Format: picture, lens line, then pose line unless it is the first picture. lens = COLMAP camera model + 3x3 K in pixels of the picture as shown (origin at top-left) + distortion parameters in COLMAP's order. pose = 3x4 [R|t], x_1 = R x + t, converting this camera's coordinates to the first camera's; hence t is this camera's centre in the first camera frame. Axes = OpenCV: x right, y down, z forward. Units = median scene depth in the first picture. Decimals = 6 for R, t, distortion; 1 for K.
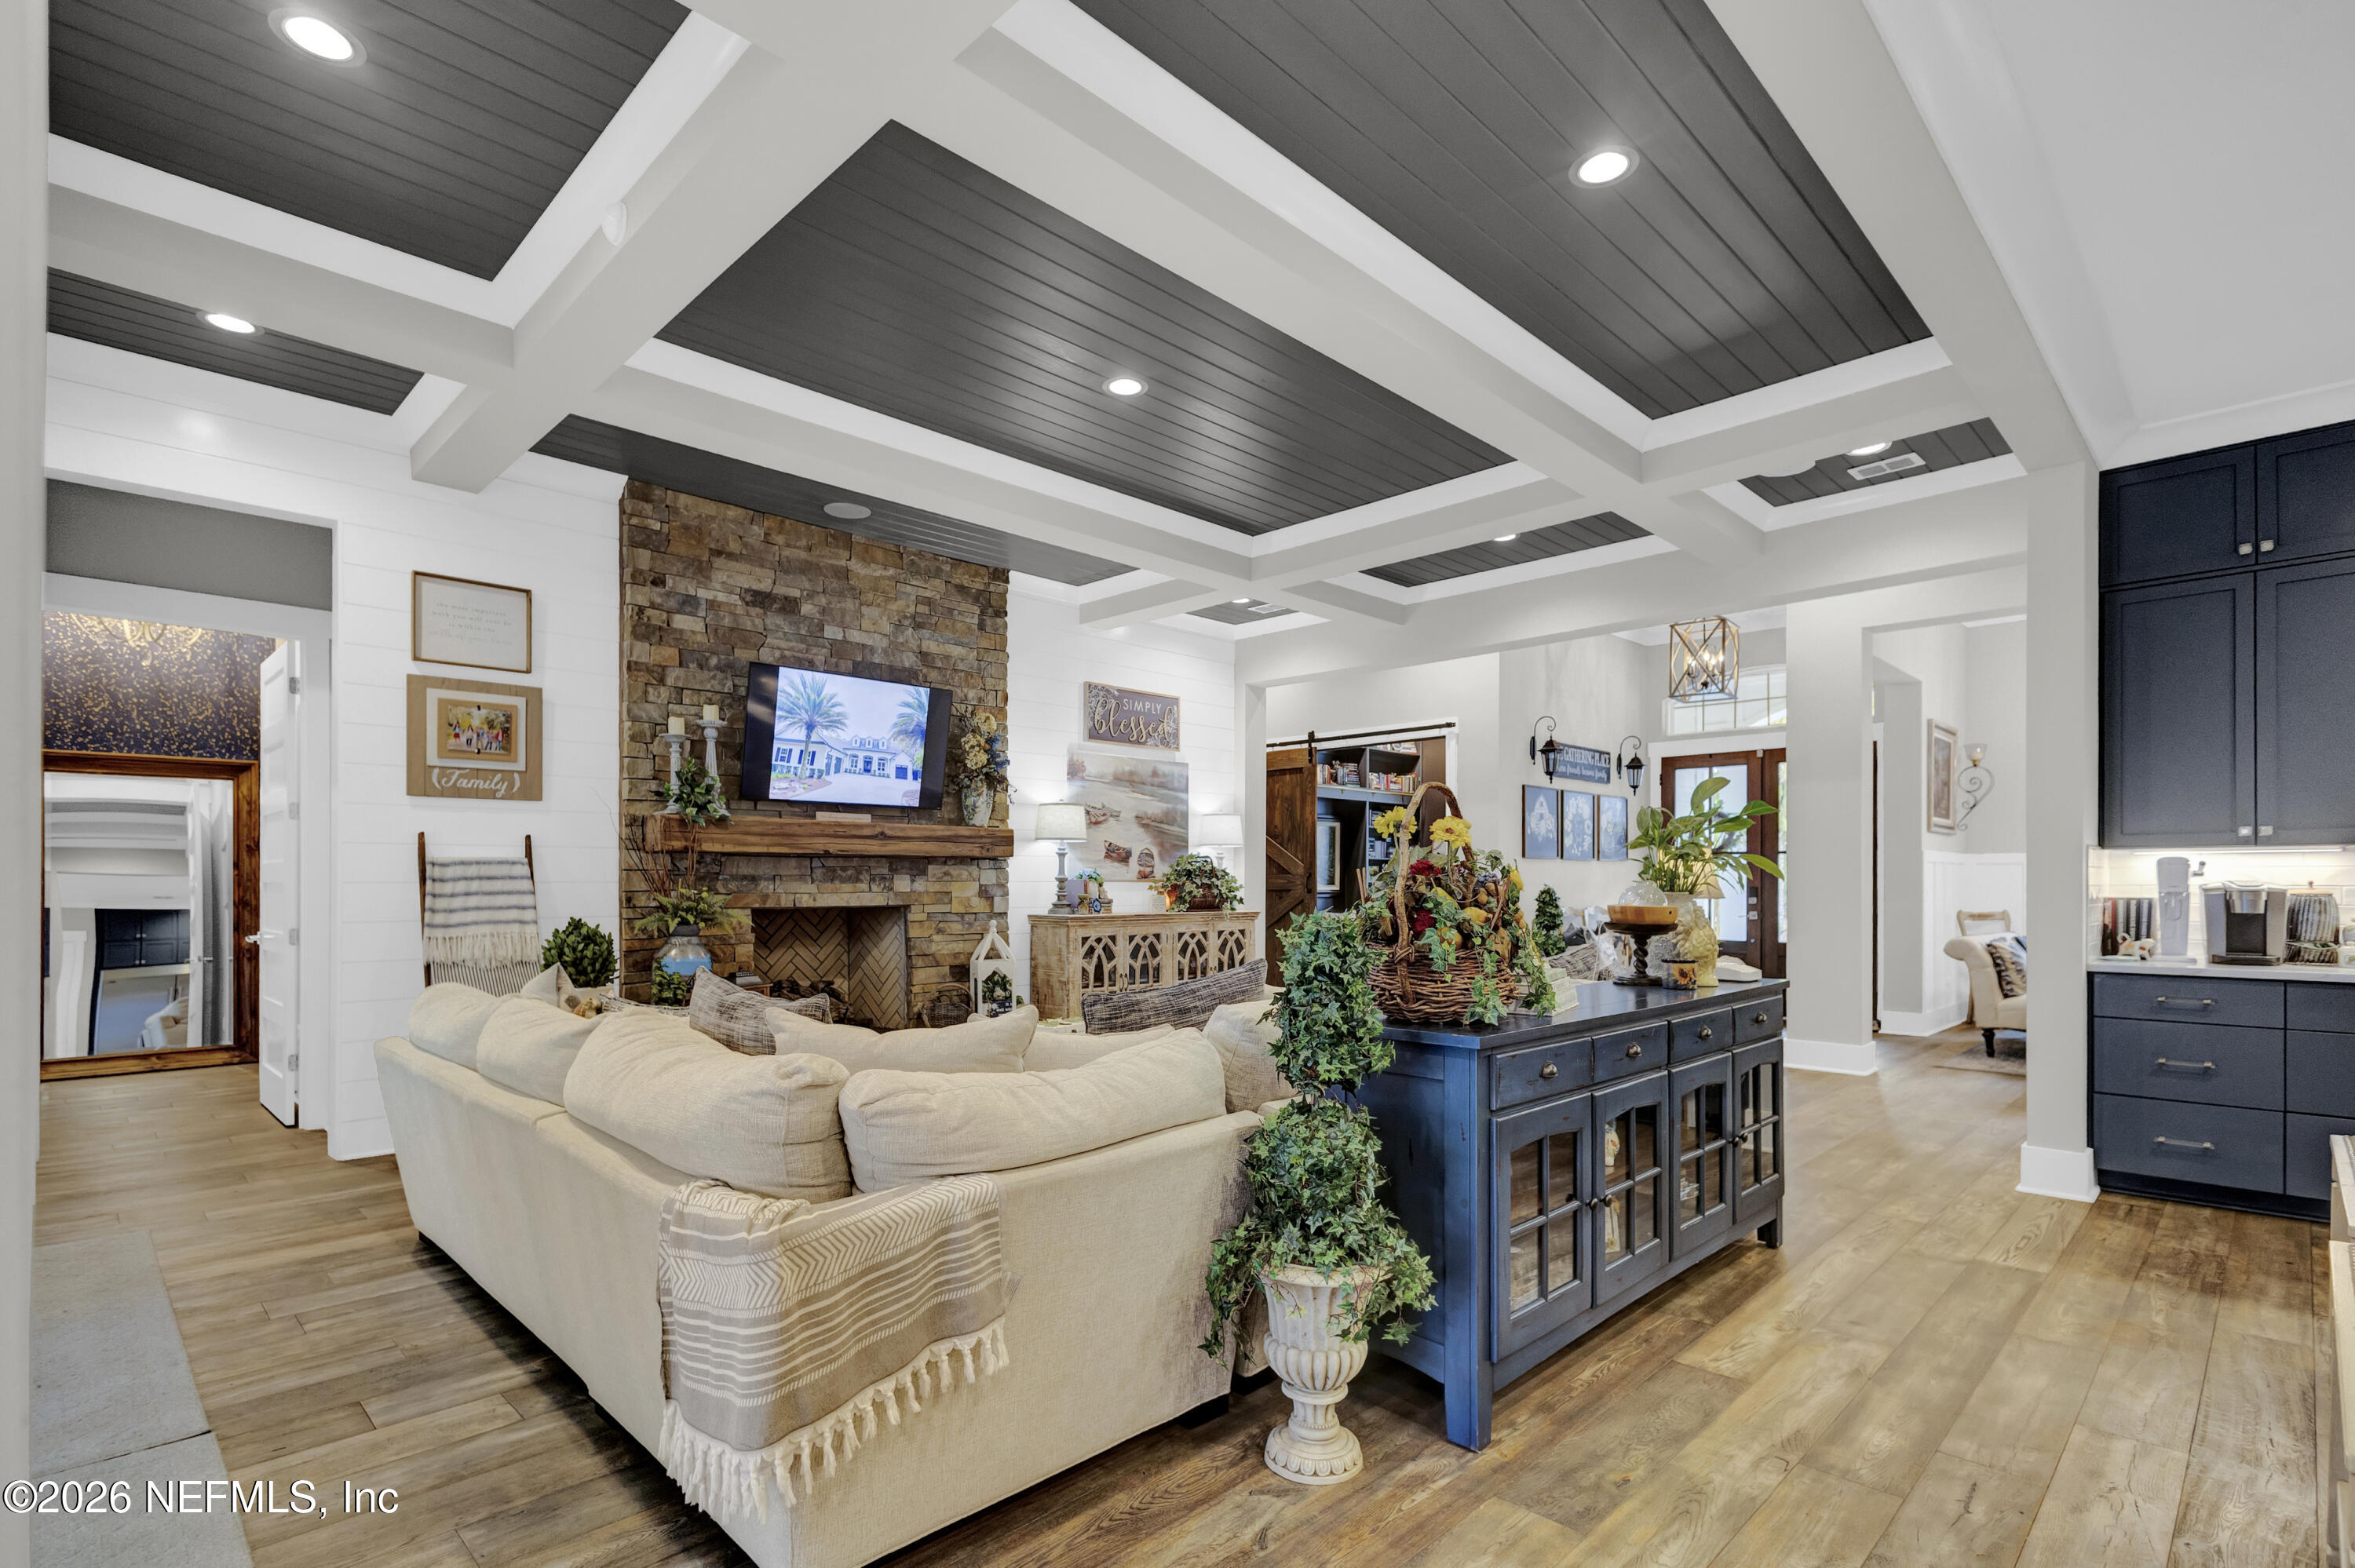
lens RADIAL K [[1127.0, 0, 1194.4], [0, 1127.0, 888.0], [0, 0, 1]] dist [0.007372, -0.000426]
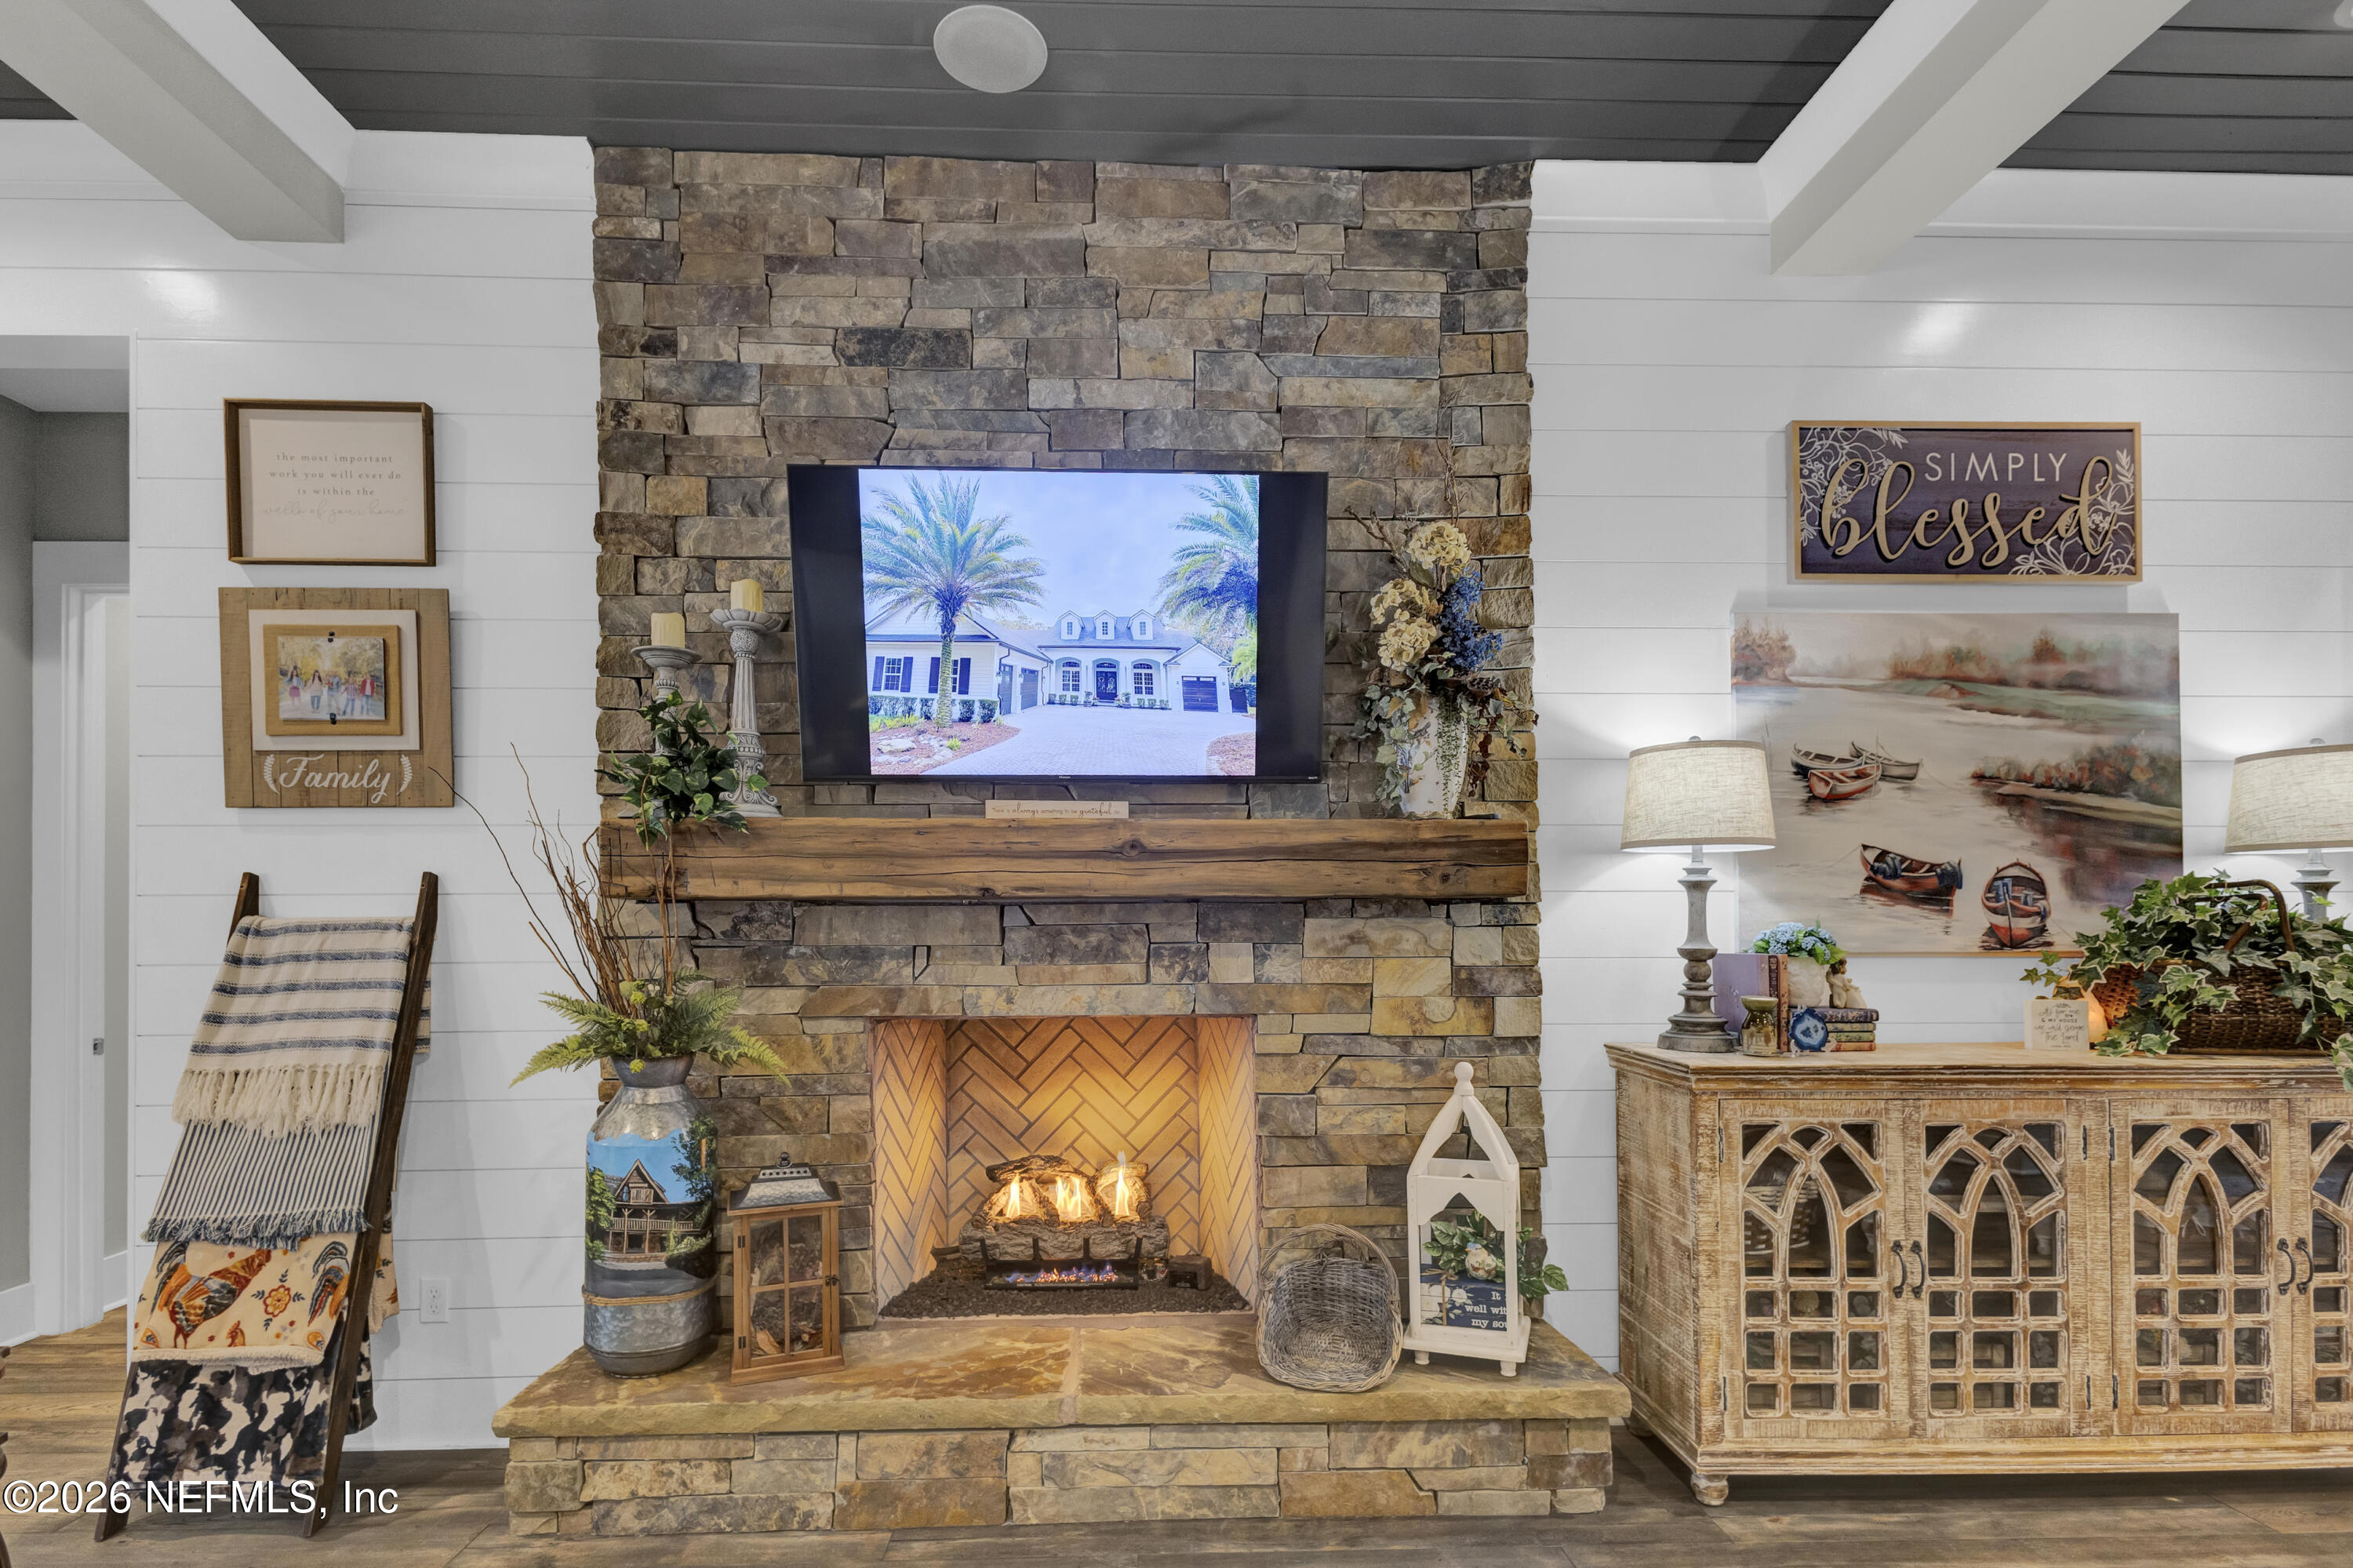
lens RADIAL K [[1126.3, 0, 1153.3], [0, 1126.3, 901.7], [0, 0, 1]] dist [0.007372, -0.000426]
pose [[0.720301, -0.014722, -0.693505, 0.010996], [-0.001199, 0.999747, -0.022468, -0.018388], [0.693660, 0.017015, 0.720101, 0.709358]]
